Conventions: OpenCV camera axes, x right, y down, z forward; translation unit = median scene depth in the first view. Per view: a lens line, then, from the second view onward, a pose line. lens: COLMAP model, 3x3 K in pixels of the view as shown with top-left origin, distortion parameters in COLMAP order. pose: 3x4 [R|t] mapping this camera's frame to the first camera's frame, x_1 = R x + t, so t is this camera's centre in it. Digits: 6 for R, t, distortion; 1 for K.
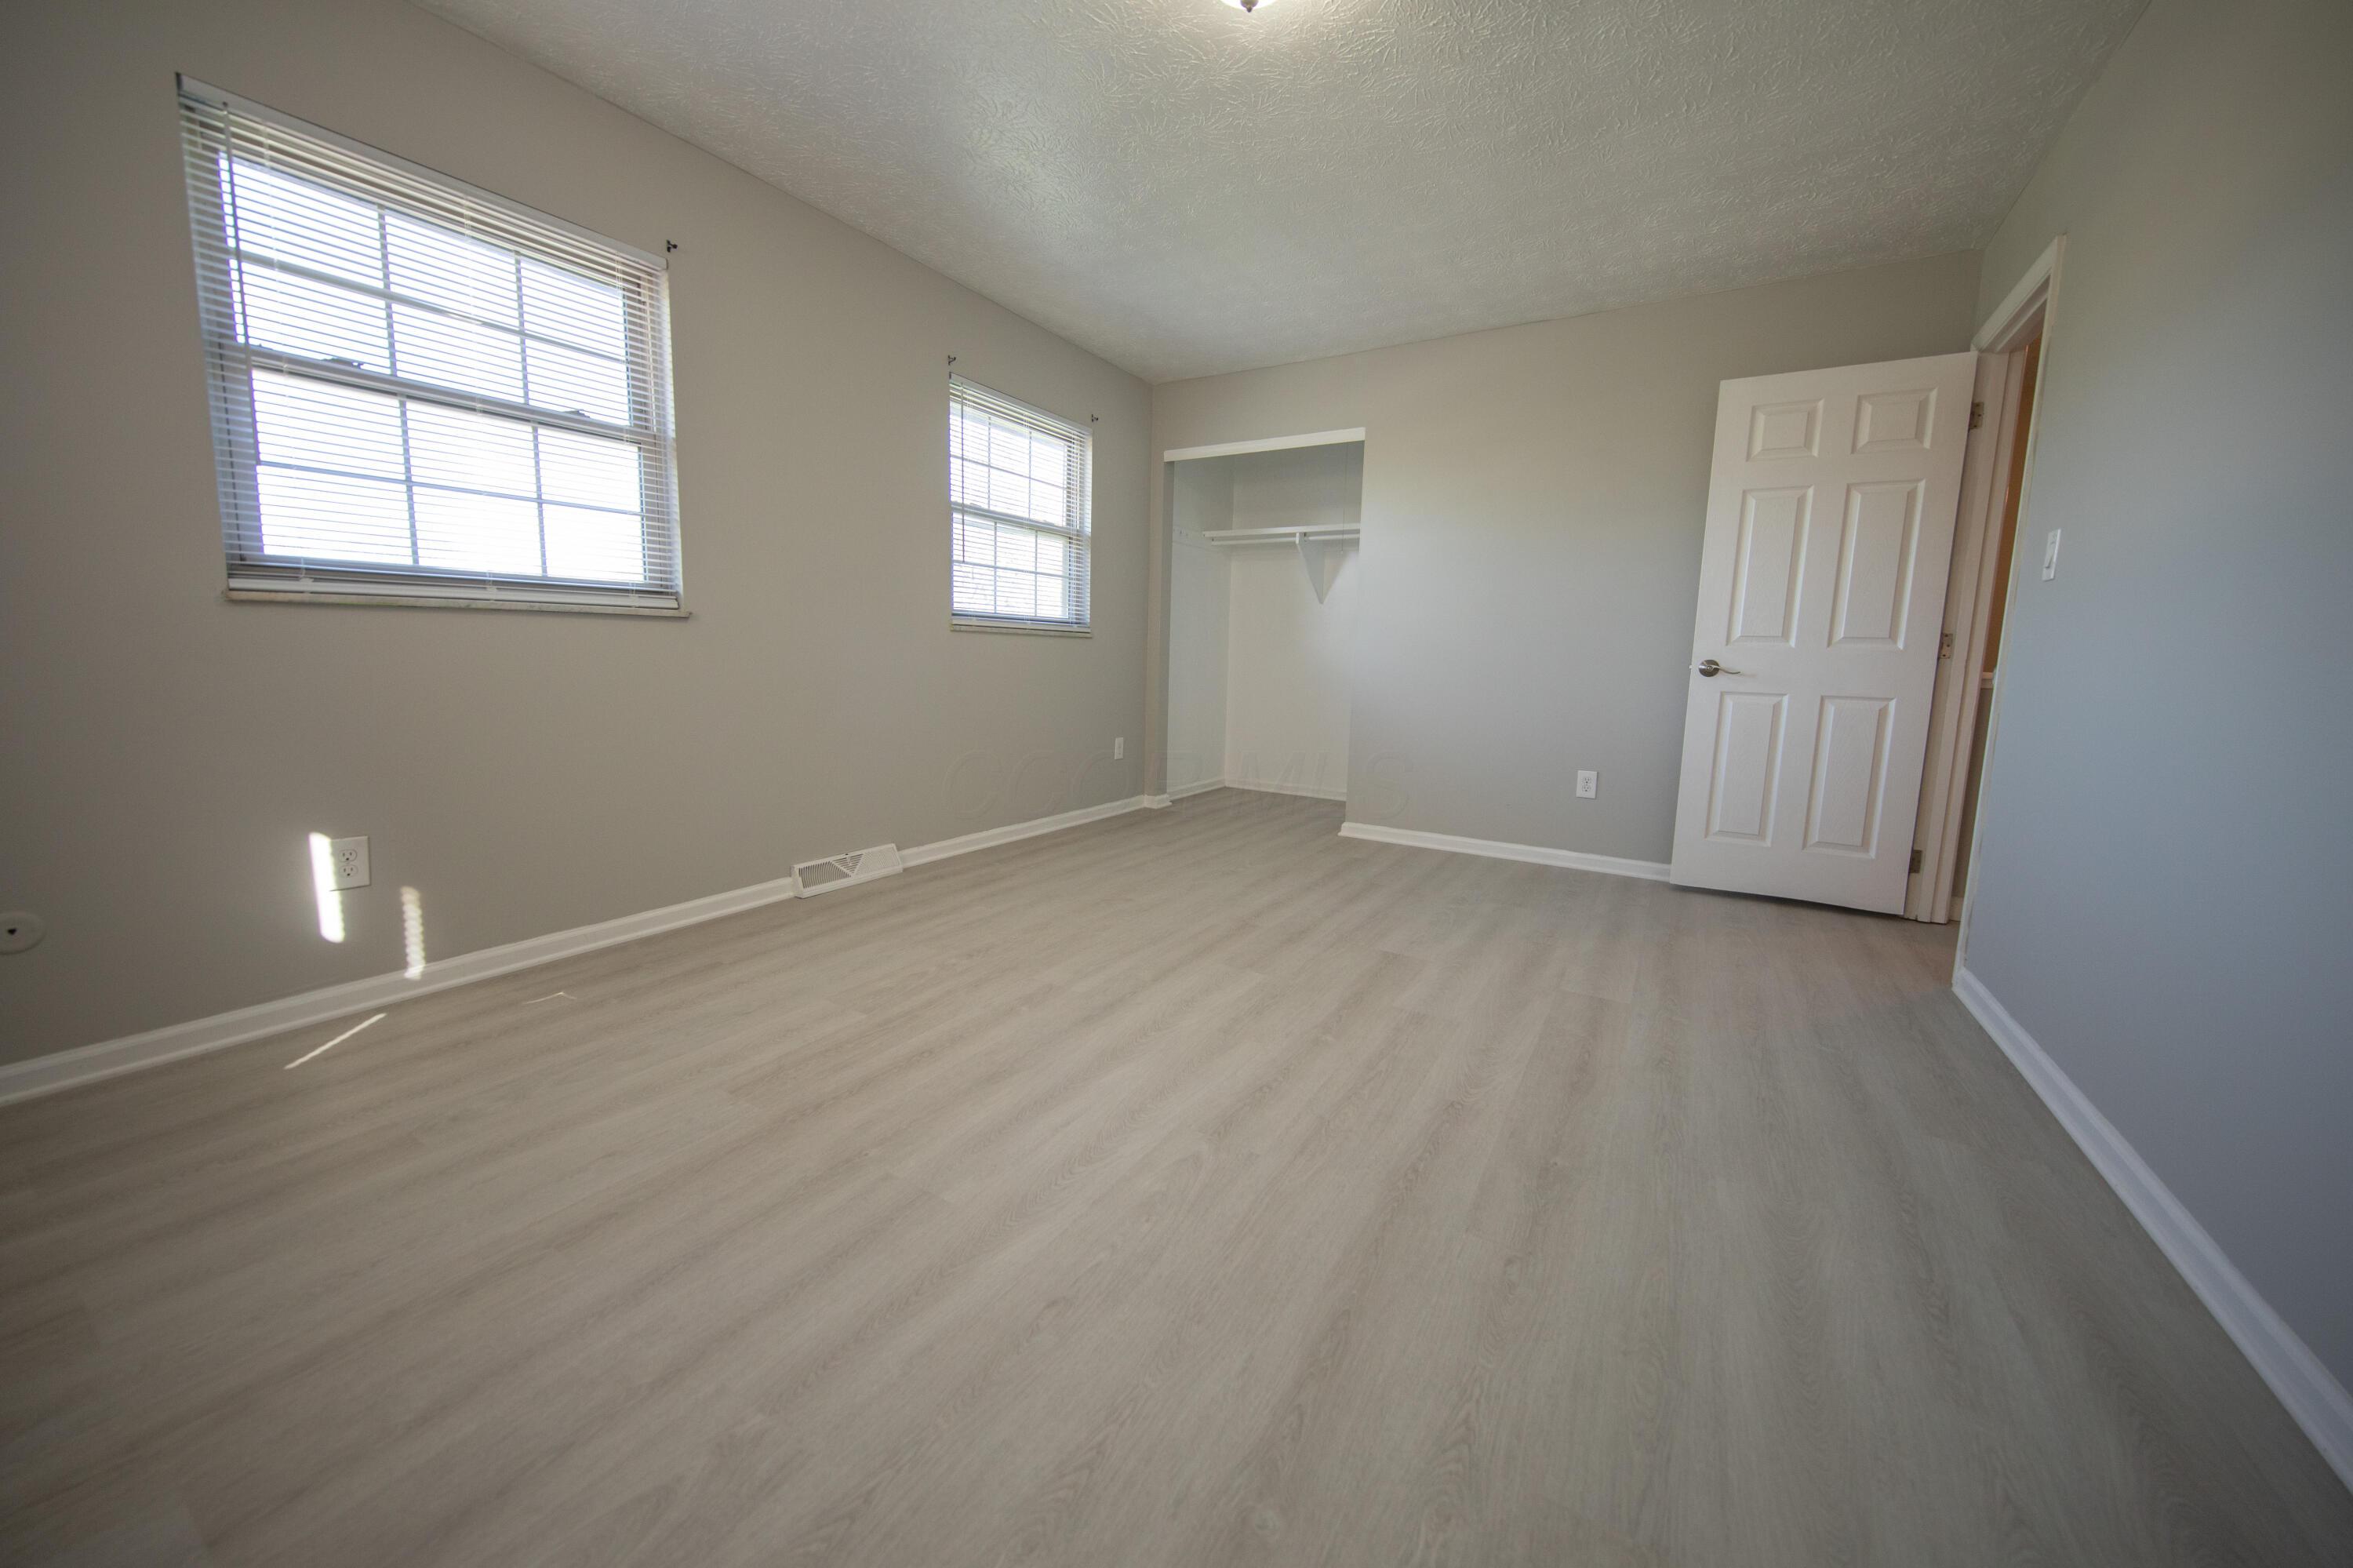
lens RADIAL K [[845.3, 0, 1171.6], [0, 845.3, 765.8], [0, 0, 1]] dist [0.002080, -0.000174]
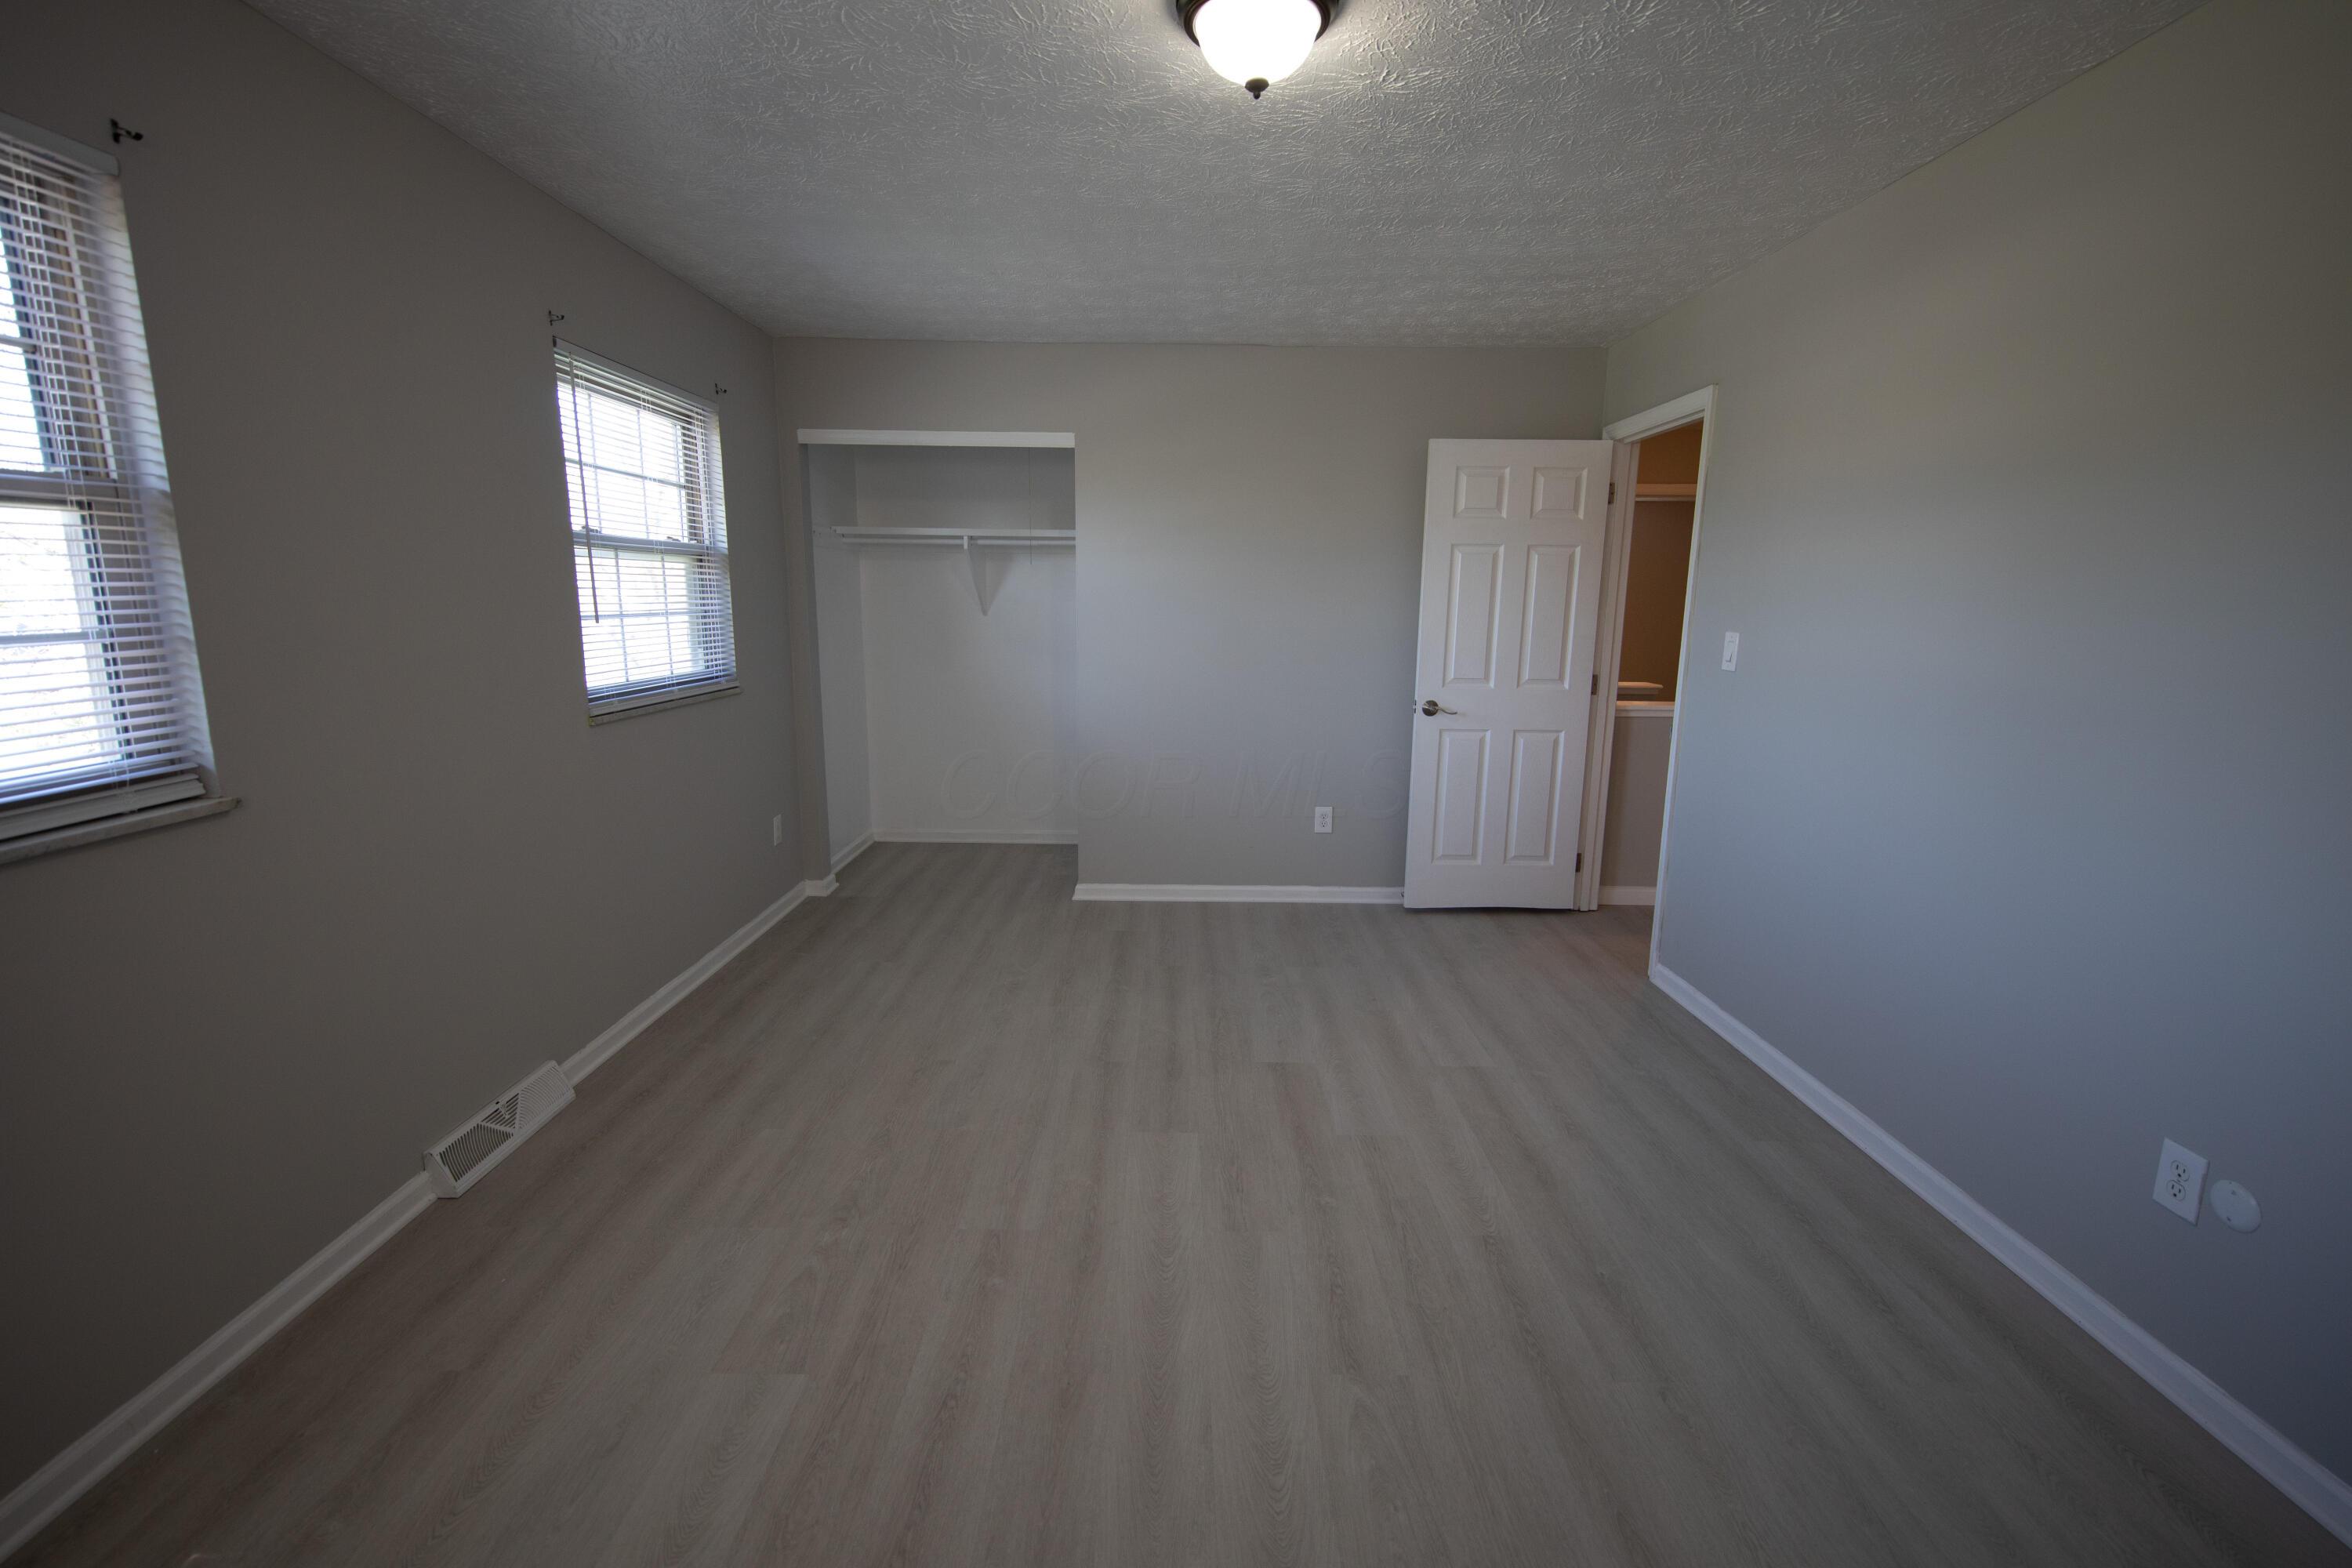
lens RADIAL K [[997.3, 0, 1176.0], [0, 997.3, 784.0], [0, 0, 1]] dist [0.019181, -0.012261]
pose [[0.852028, -0.114522, 0.510816, -0.324512], [0.079261, 0.992750, 0.090363, -0.175083], [-0.517461, -0.036504, 0.854928, 0.089341]]
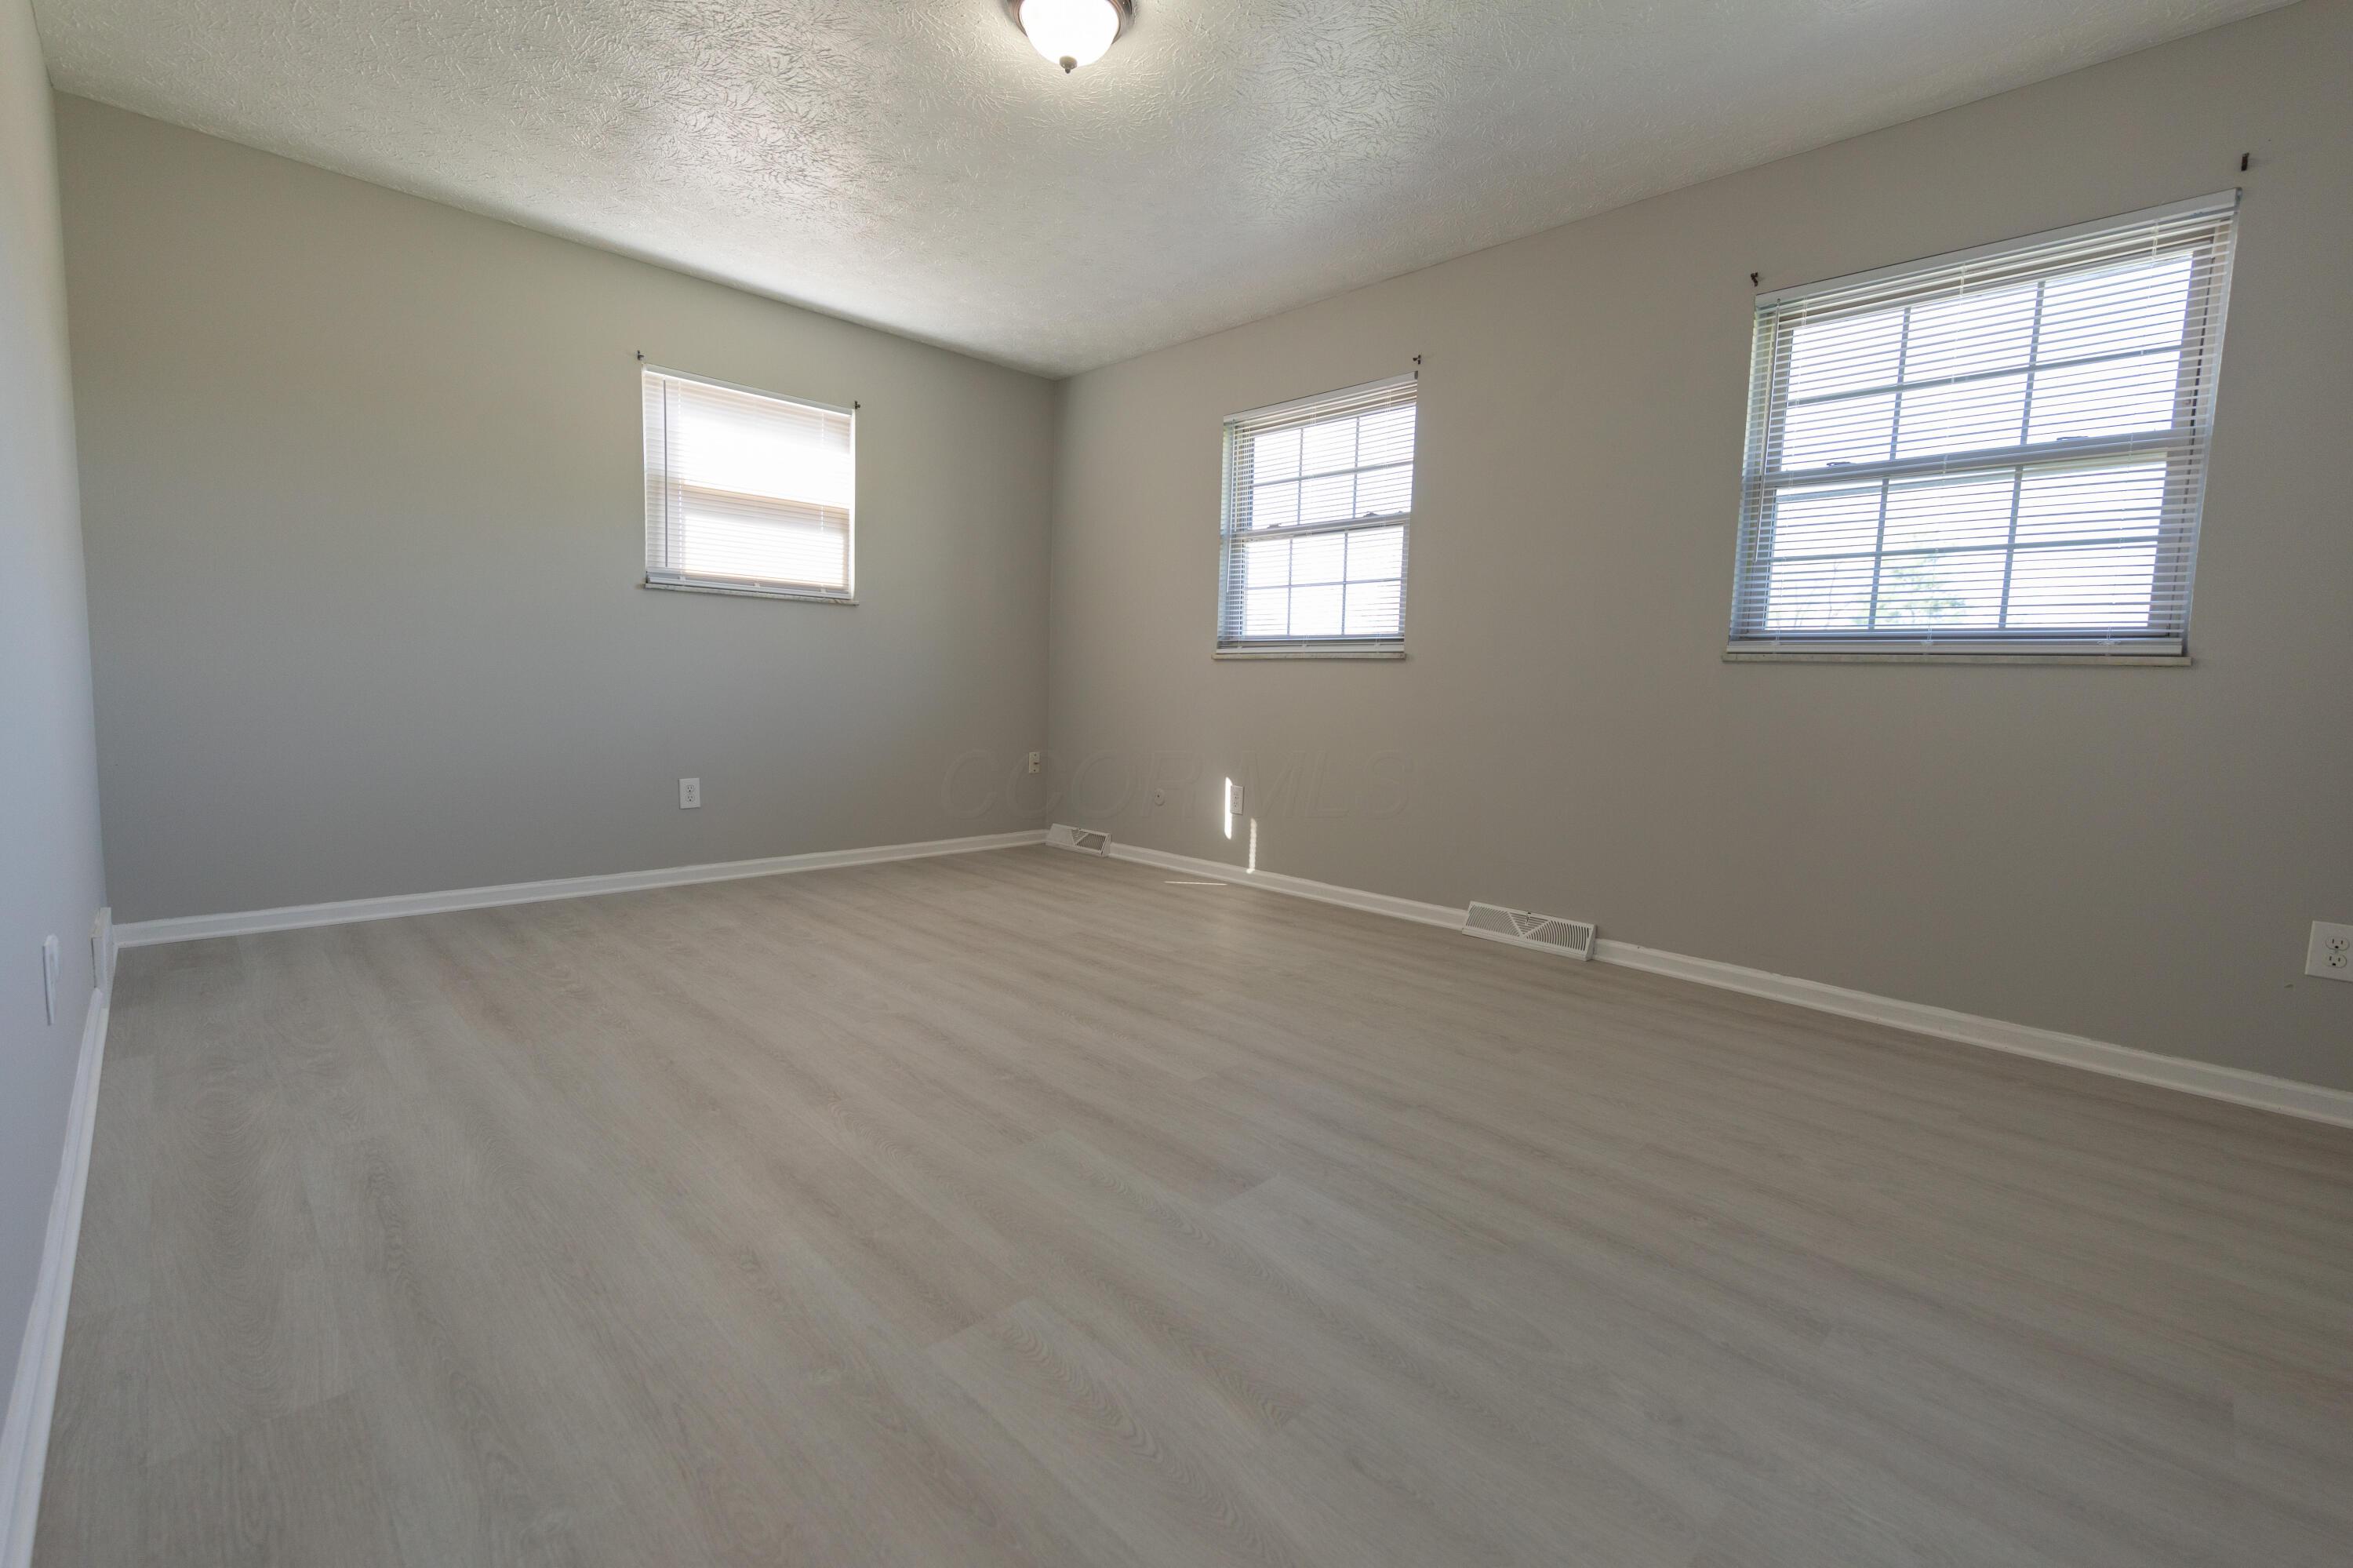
lens RADIAL K [[1015.8, 0, 1176.5], [0, 1015.8, 784.0], [0, 0, 1]] dist [0.001619, 0.000170]
pose [[-0.242533, 0.066287, -0.967876, 0.785952], [-0.165287, 0.980253, 0.108553, -0.090492], [0.955959, 0.186305, -0.226787, 0.909788]]
